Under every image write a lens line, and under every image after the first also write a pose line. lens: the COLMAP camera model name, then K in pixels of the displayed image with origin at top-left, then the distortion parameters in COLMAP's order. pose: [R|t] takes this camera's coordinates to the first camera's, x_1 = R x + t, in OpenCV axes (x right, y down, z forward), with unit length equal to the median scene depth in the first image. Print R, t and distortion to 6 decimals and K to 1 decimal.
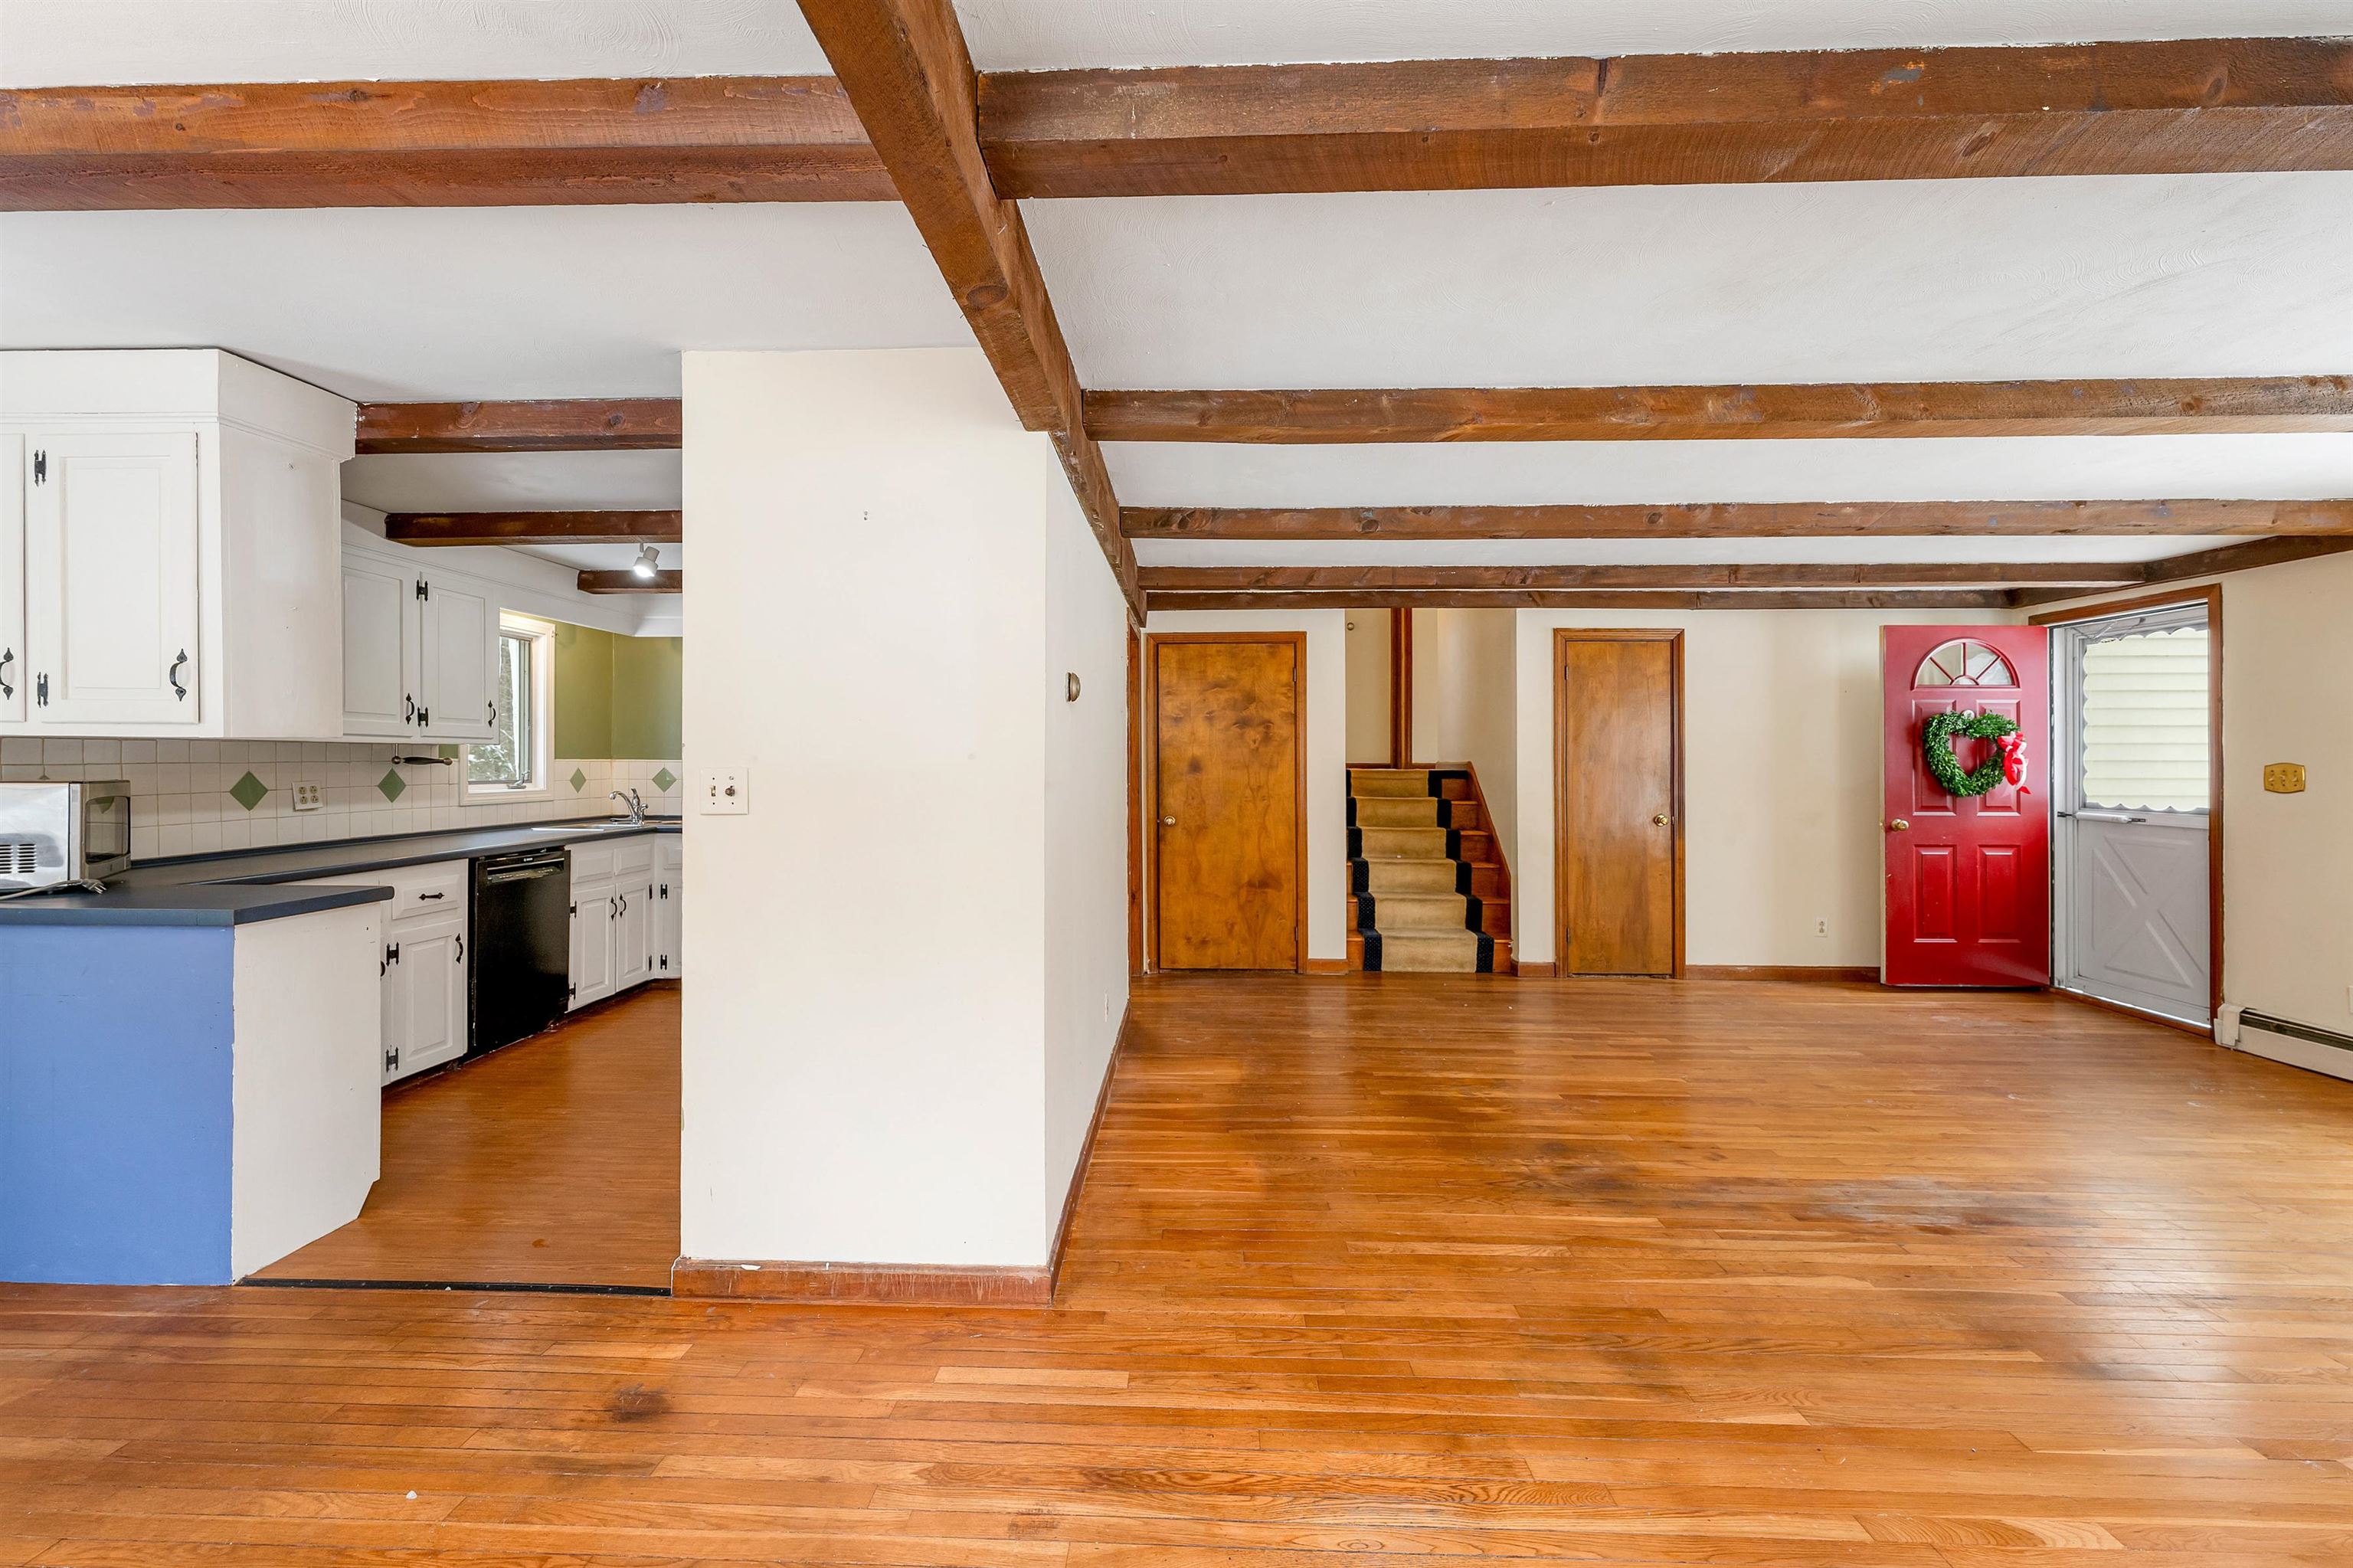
lens RADIAL K [[976.2, 0, 1179.3], [0, 976.2, 760.7], [0, 0, 1]] dist [0.005475, 0.000187]
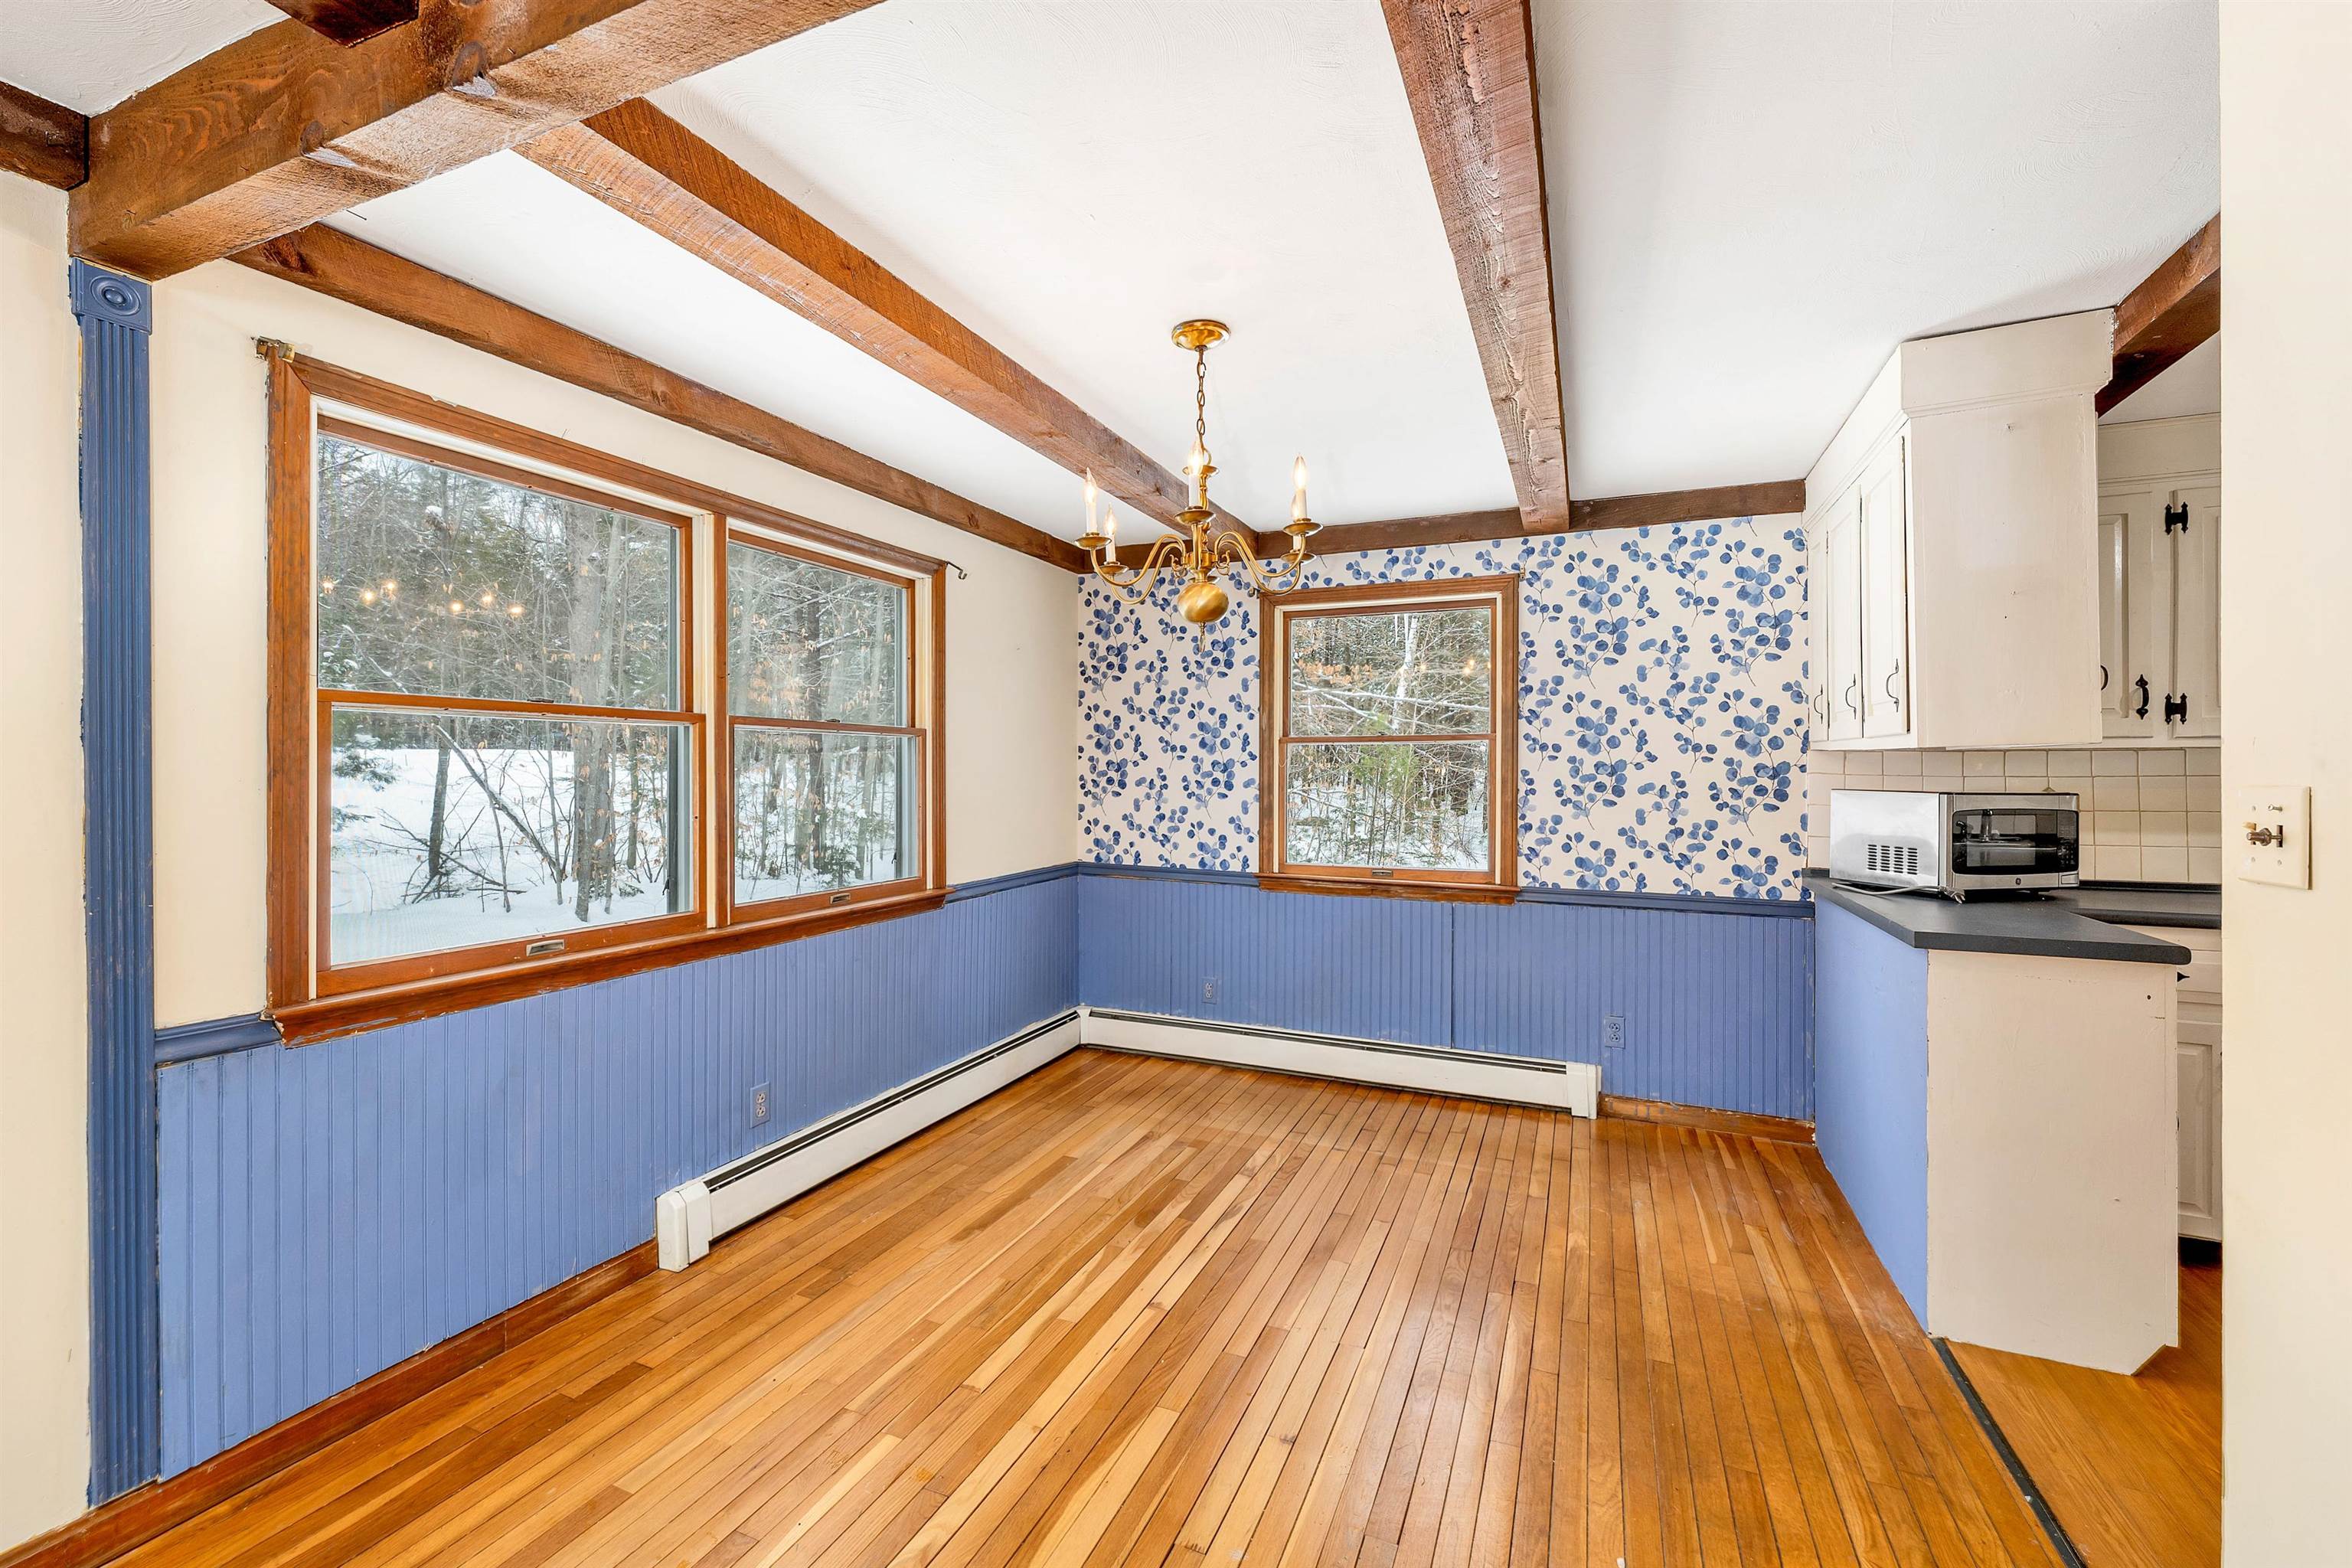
lens RADIAL K [[970.0, 0, 1154.9], [0, 970.0, 763.6], [0, 0, 1]] dist [-0.000598, -0.000026]
pose [[-0.376284, -0.008525, -0.926465, 0.093371], [-0.002326, 0.999963, -0.008257, 0.000511], [0.926501, -0.000952, -0.376290, 0.378896]]
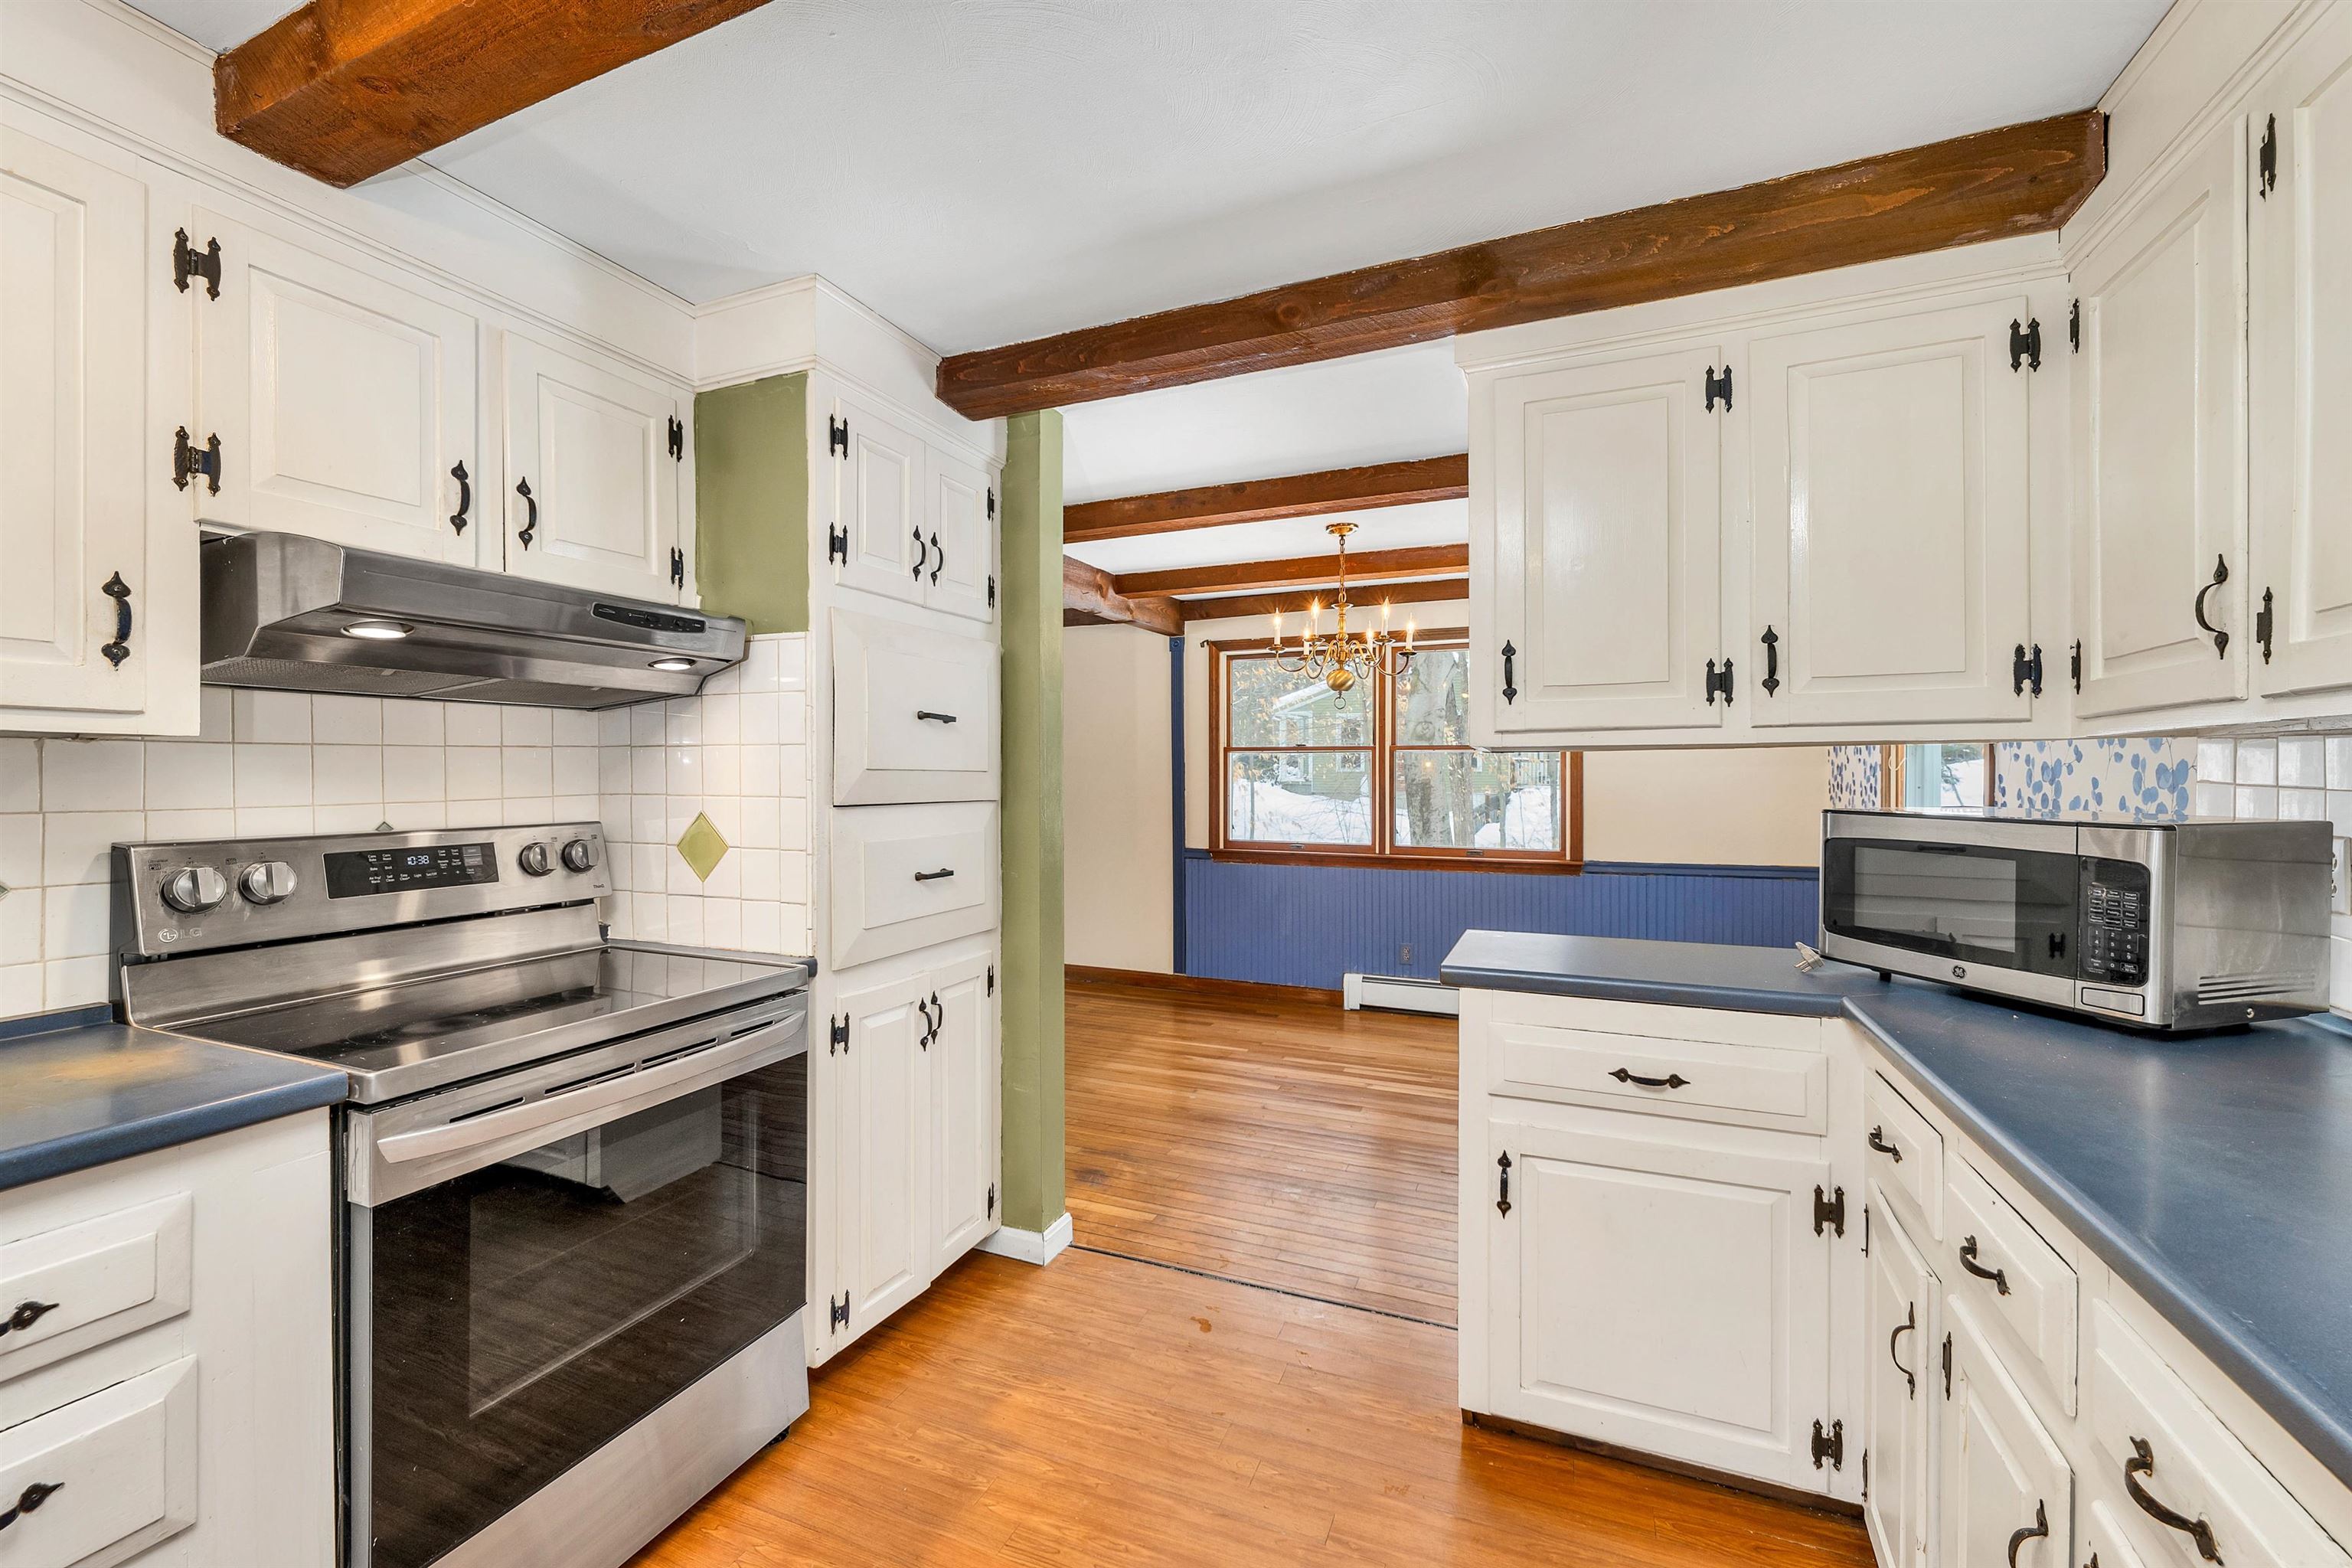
lens RADIAL K [[963.9, 0, 1167.9], [0, 963.9, 775.4], [0, 0, 1]] dist [0.000416, 0.000150]
pose [[-0.931748, -0.003502, 0.363088, -0.578293], [-0.001784, 0.999986, 0.005067, -0.003209], [-0.363100, 0.004074, -0.931741, 1.120320]]
